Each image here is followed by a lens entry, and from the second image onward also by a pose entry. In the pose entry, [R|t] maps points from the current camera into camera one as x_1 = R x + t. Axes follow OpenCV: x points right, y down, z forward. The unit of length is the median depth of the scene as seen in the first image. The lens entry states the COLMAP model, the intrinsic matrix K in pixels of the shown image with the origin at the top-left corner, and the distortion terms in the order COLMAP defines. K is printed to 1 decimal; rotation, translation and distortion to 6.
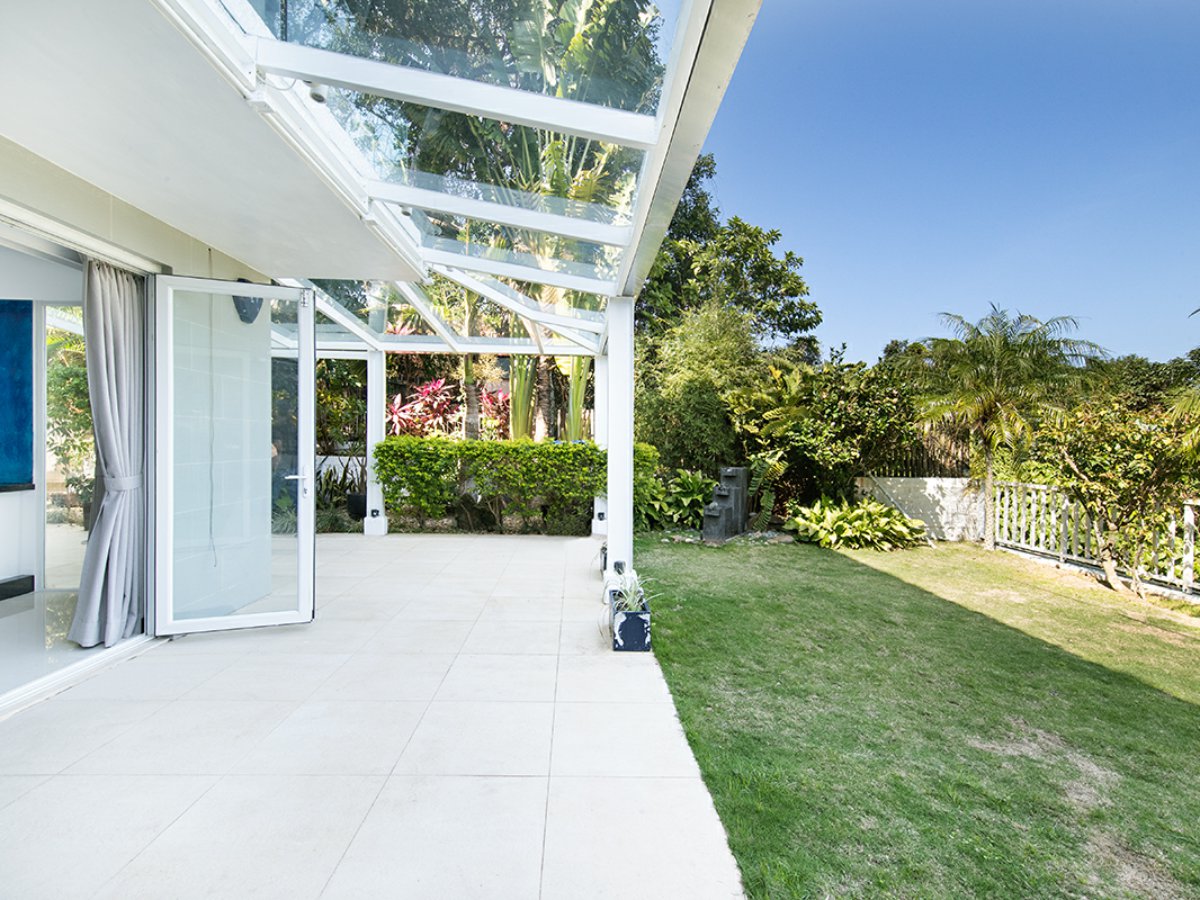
lens RADIAL K [[471.7, 0, 600.0], [0, 471.7, 450.0], [0, 0, 1]] dist [0.000012, 0.000001]
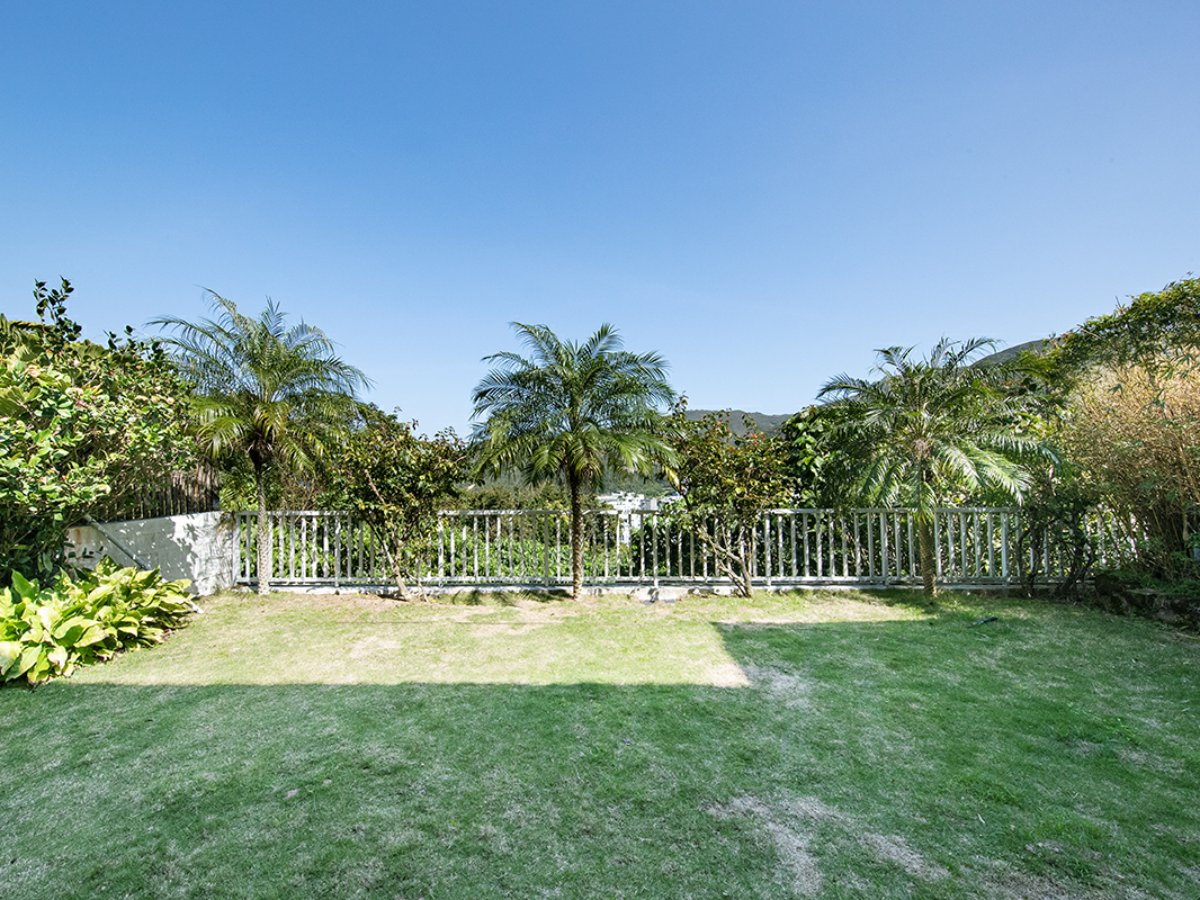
lens RADIAL K [[471.5, 0, 600.1], [0, 471.5, 455.6], [0, 0, 1]] dist [0.001967, 0.000016]
pose [[0.056333, 0.021347, 0.998184, 0.019775], [0.021755, 0.999508, -0.022604, -0.002884], [-0.998175, 0.022988, 0.055841, 0.376900]]
